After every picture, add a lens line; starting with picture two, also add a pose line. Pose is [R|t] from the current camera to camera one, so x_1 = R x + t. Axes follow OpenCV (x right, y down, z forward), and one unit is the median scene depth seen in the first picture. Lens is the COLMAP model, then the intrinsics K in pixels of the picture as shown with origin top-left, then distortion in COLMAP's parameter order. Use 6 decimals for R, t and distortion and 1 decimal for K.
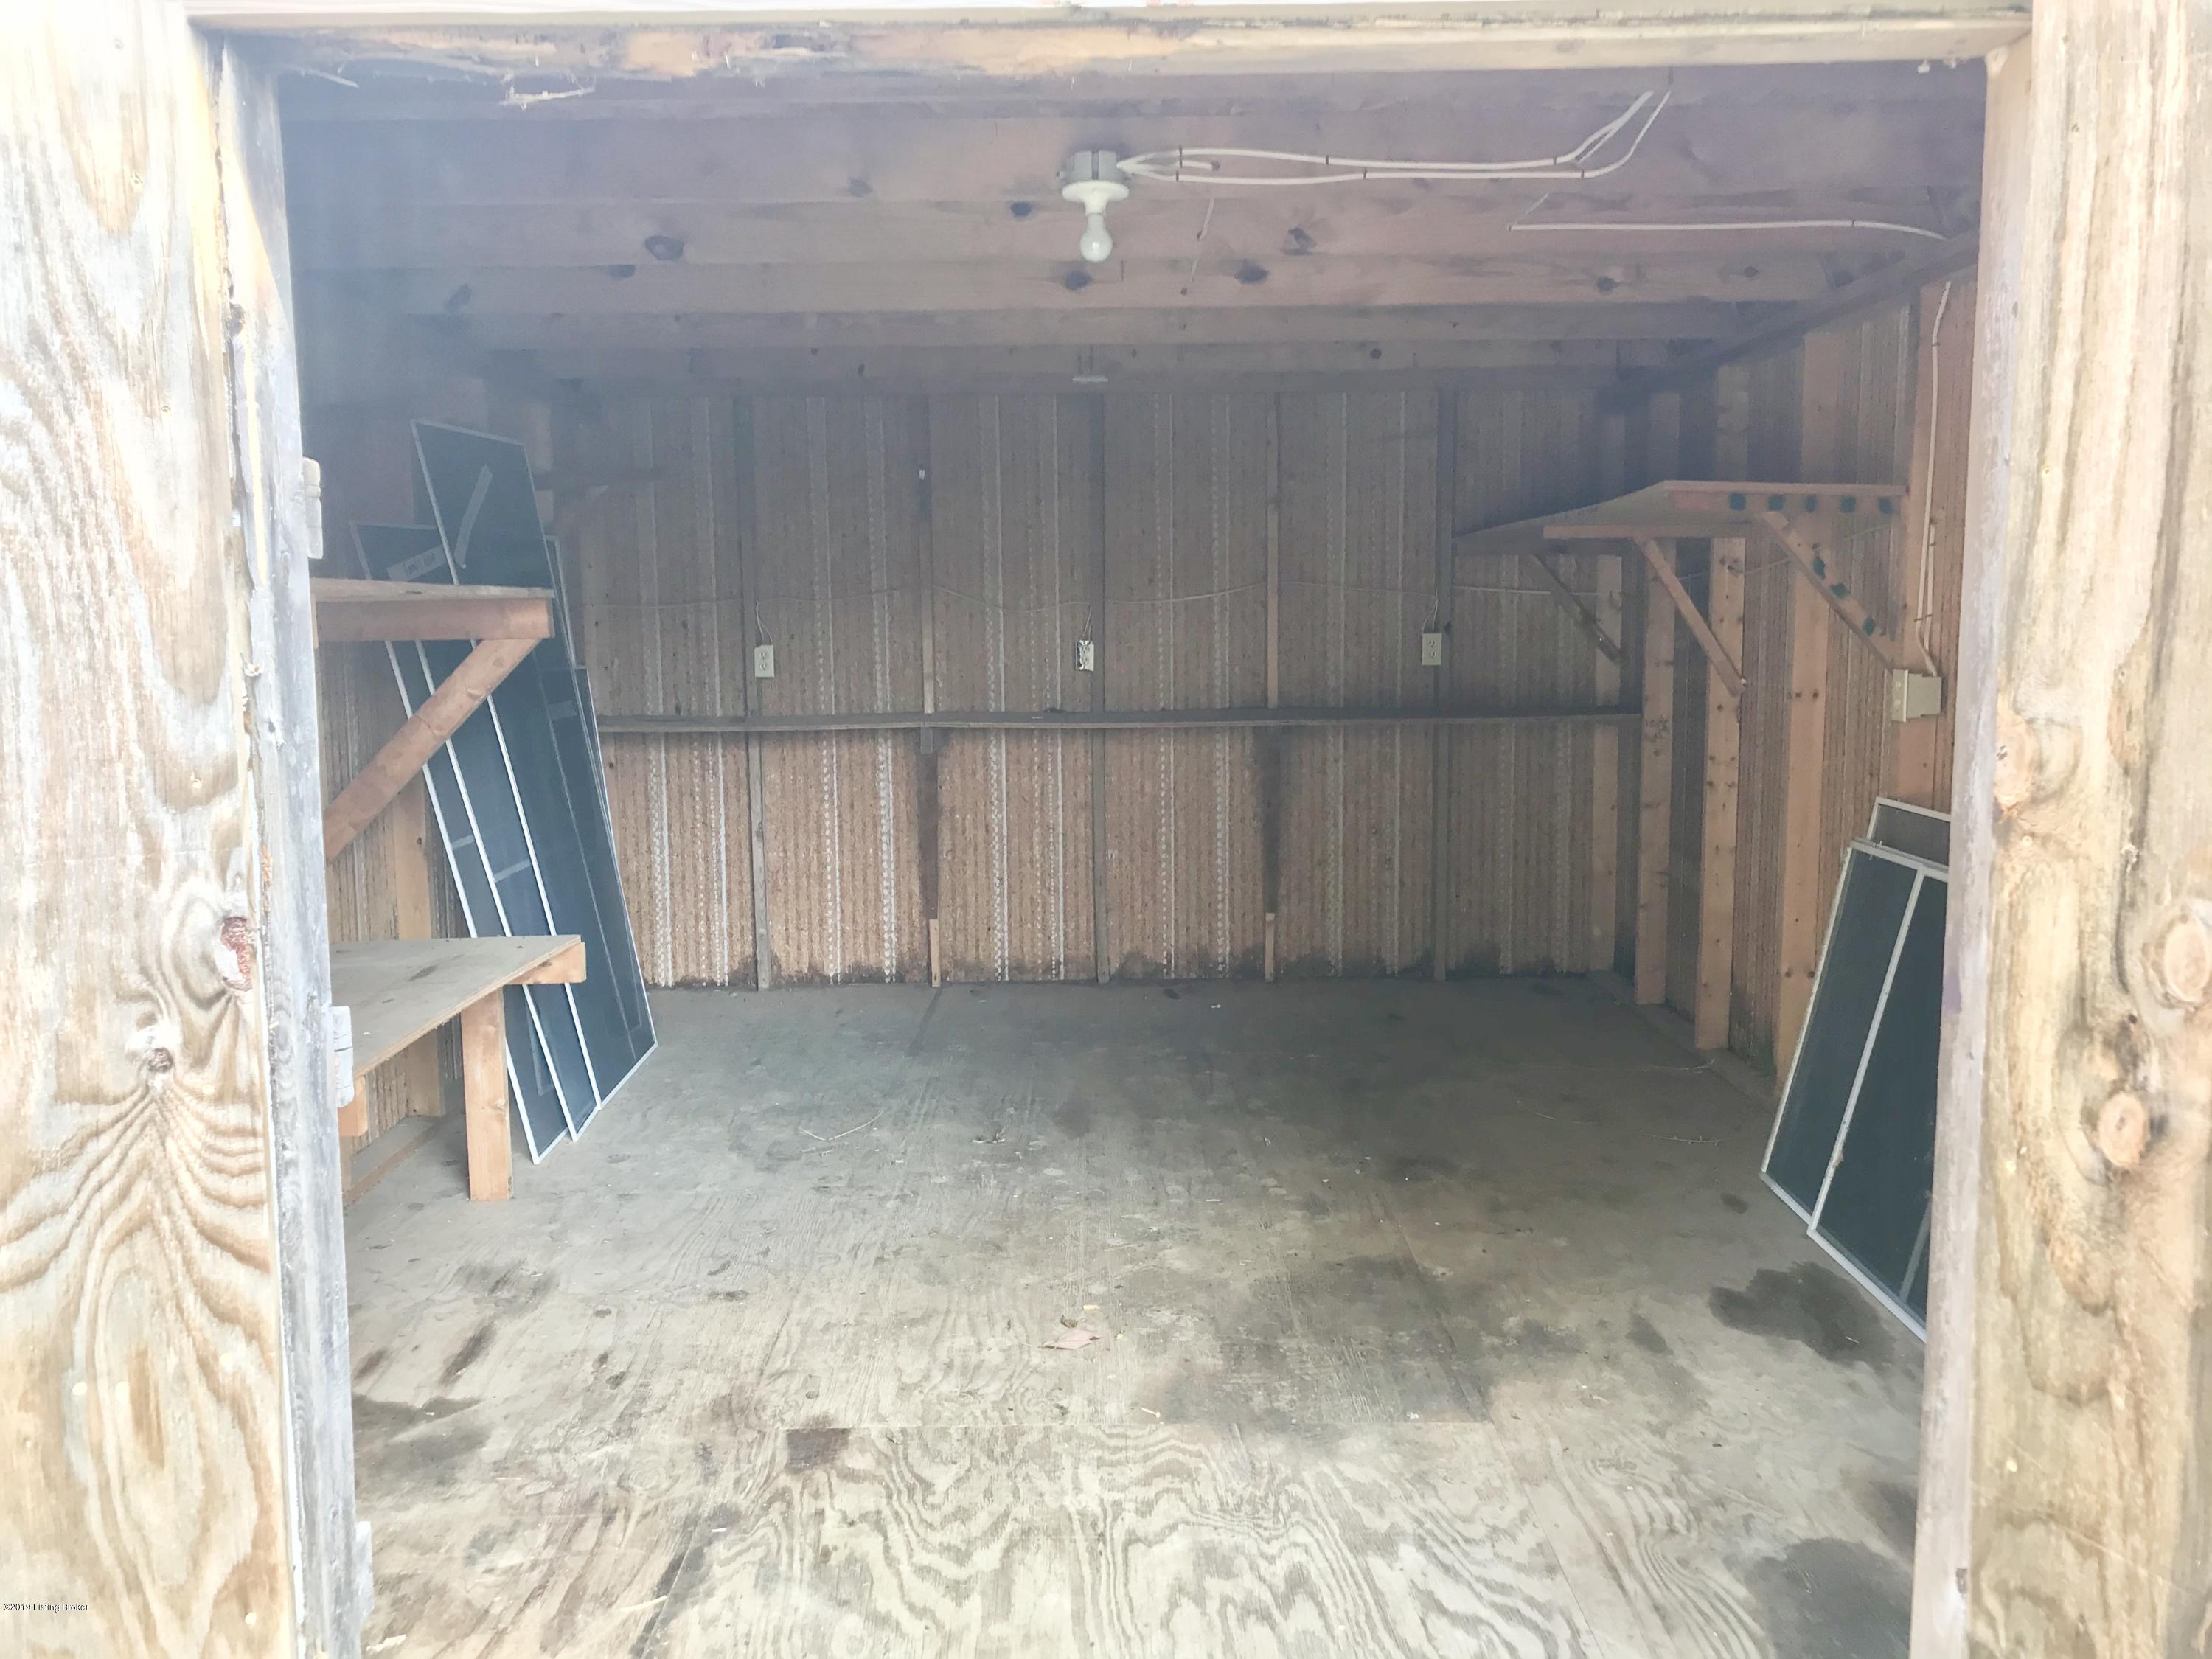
lens RADIAL K [[1790.6, 0, 1092.4], [0, 1790.6, 818.3], [0, 0, 1]] dist [0.209192, -0.685545]
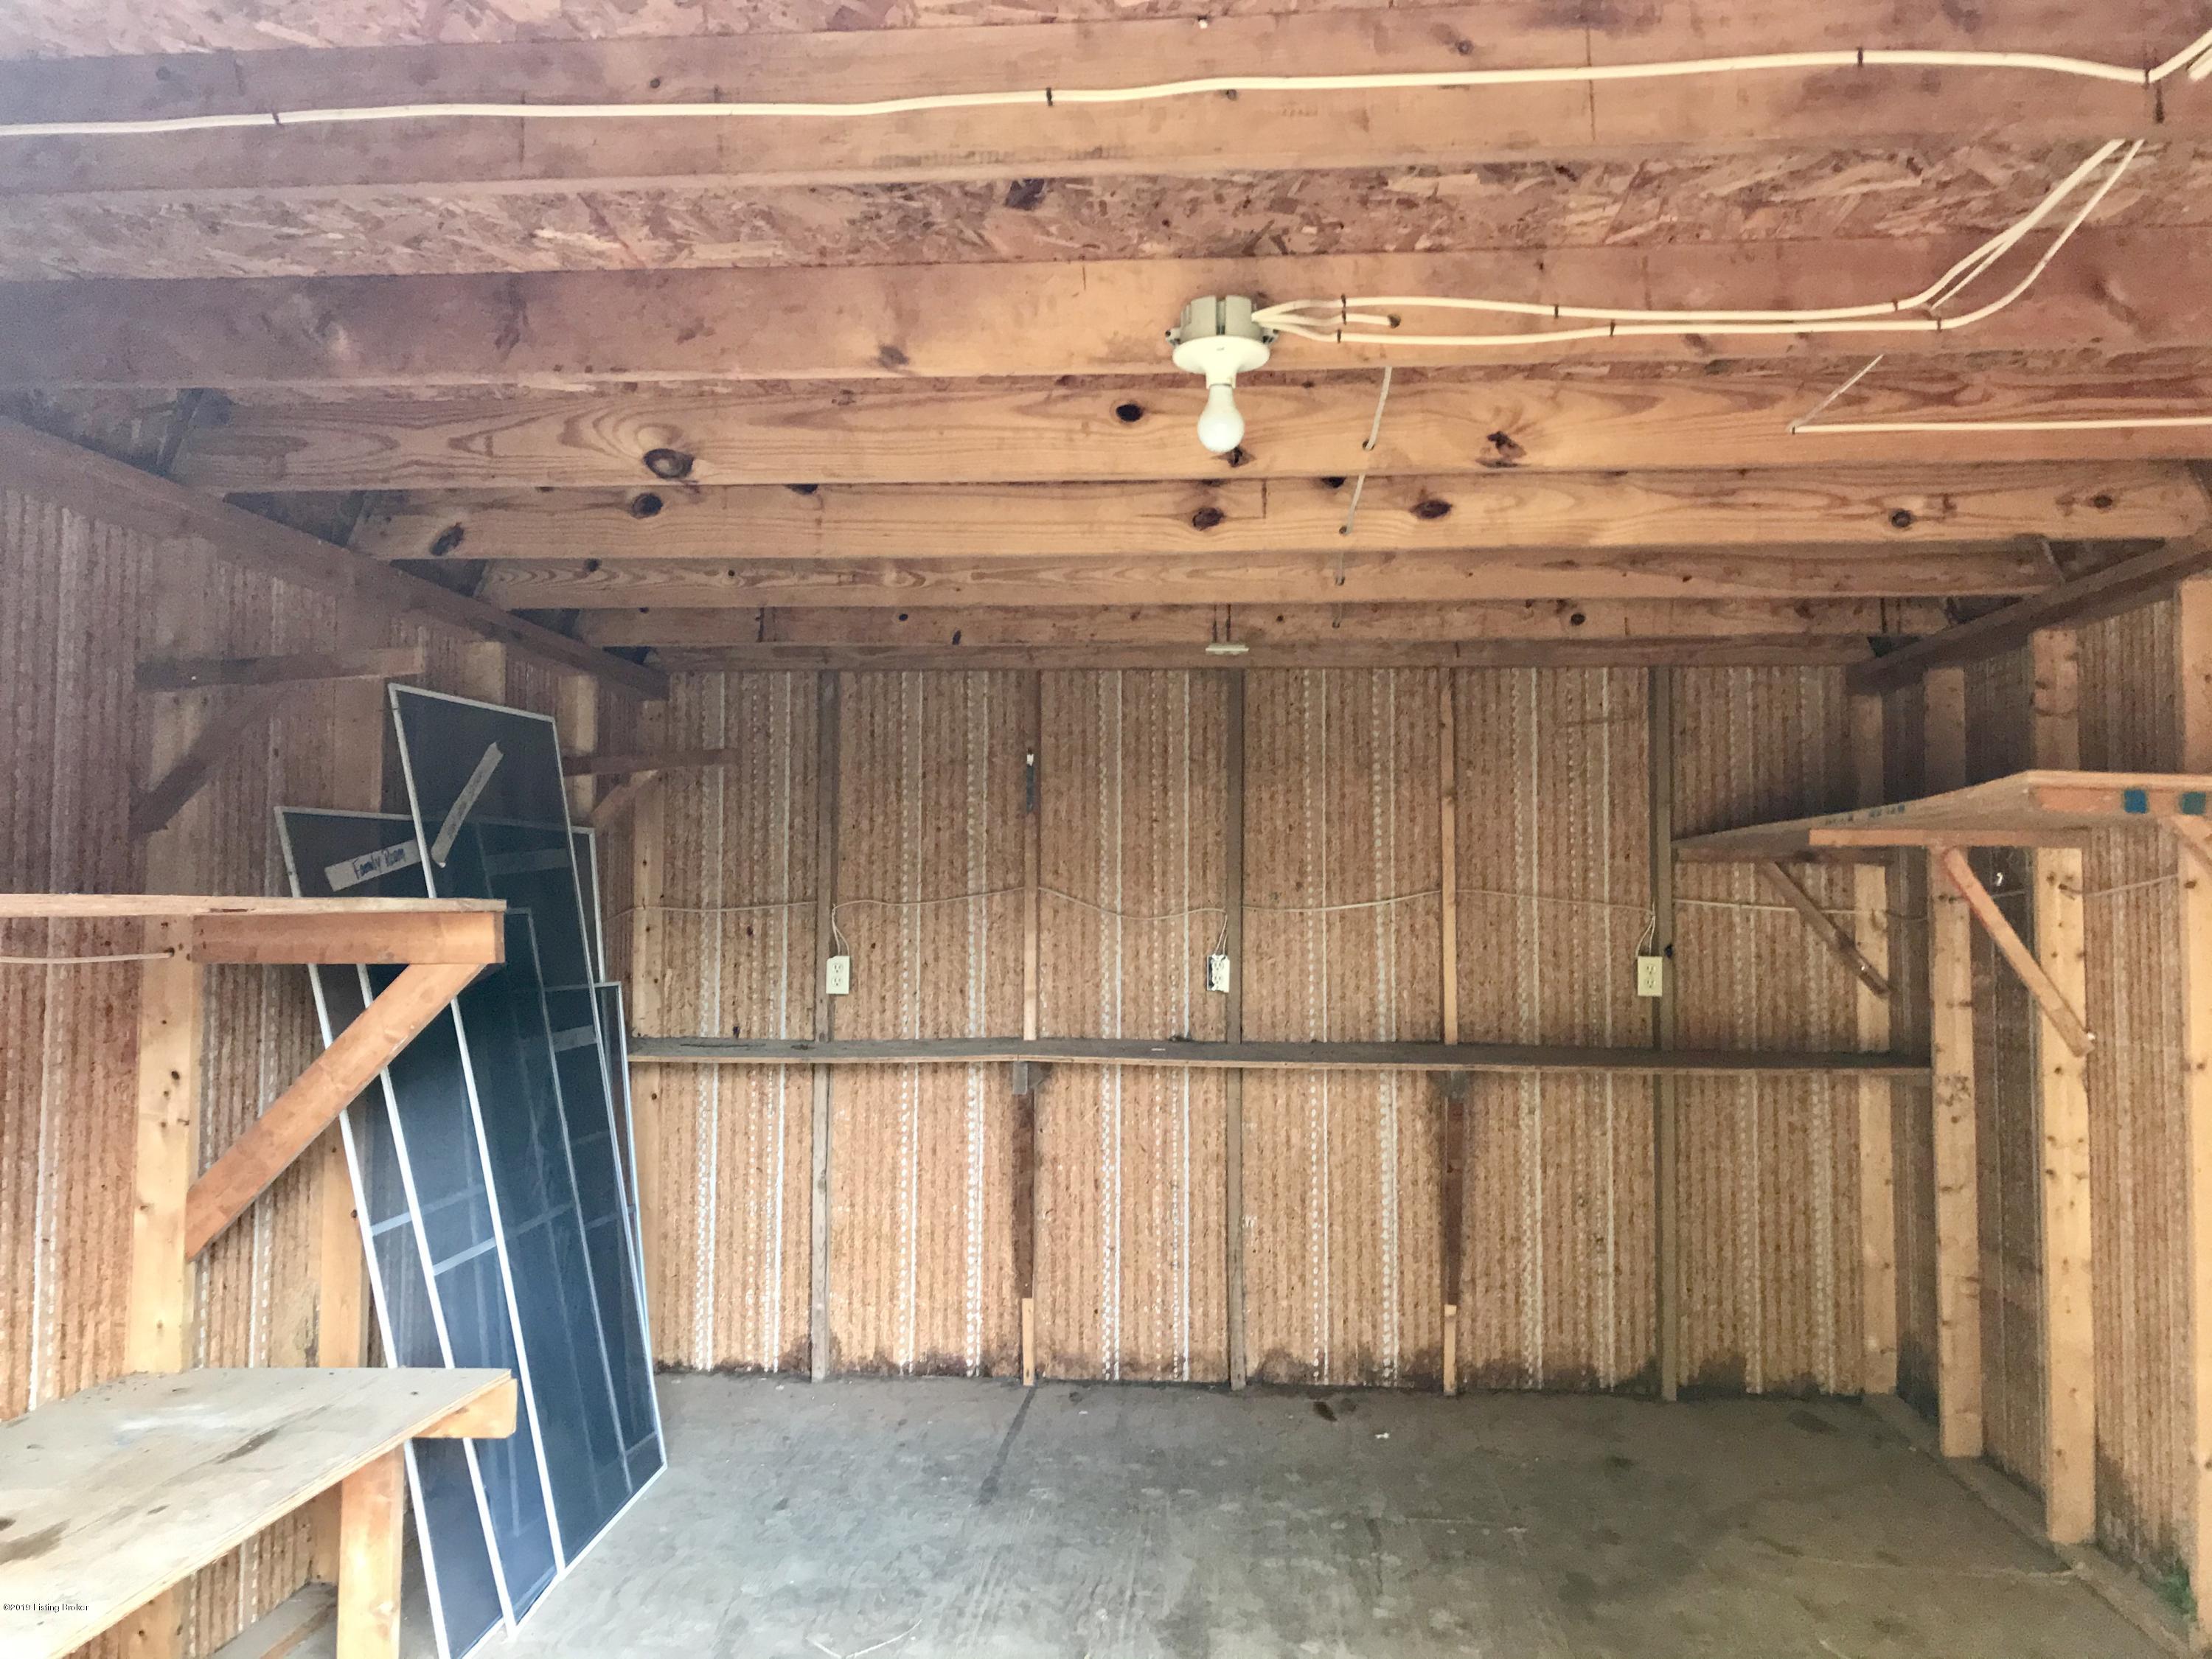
lens RADIAL K [[1789.5, 0, 1106.0], [0, 1789.5, 829.5], [0, 0, 1]] dist [0.062140, -0.058381]
pose [[0.996966, 0.011307, -0.077012, 0.006543], [-0.023054, 0.987893, -0.153411, -0.028800], [0.074346, 0.154721, 0.985157, 0.174611]]
